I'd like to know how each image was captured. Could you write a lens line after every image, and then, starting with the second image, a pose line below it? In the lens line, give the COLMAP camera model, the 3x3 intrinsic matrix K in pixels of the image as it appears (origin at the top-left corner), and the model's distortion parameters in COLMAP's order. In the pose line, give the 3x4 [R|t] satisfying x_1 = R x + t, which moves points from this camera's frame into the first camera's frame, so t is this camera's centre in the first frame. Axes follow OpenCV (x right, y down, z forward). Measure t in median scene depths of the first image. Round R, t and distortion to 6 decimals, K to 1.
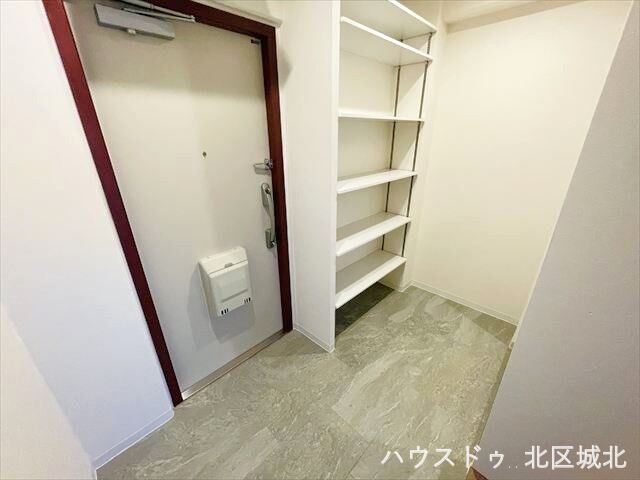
lens RADIAL K [[261.2, 0, 320.6], [0, 261.2, 240.4], [0, 0, 1]] dist [-0.002600, 0.000983]
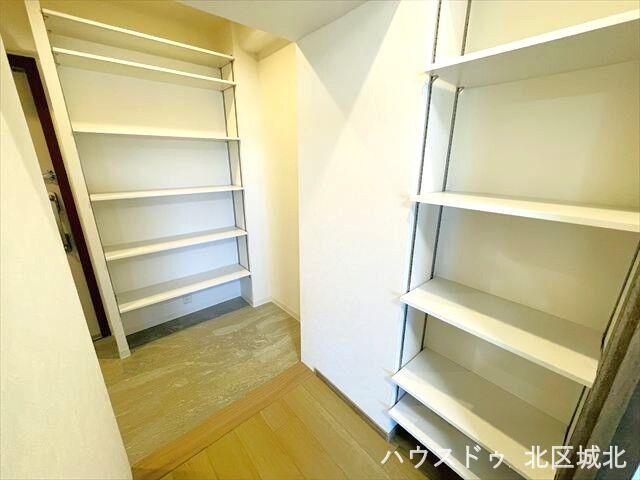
lens RADIAL K [[261.2, 0, 320.6], [0, 261.2, 240.6], [0, 0, 1]] dist [-0.002600, 0.000983]
pose [[0.995386, 0.034711, -0.089457, 0.807261], [-0.042740, 0.995074, -0.089451, 0.029237], [0.085911, 0.092862, 0.991966, 0.017695]]
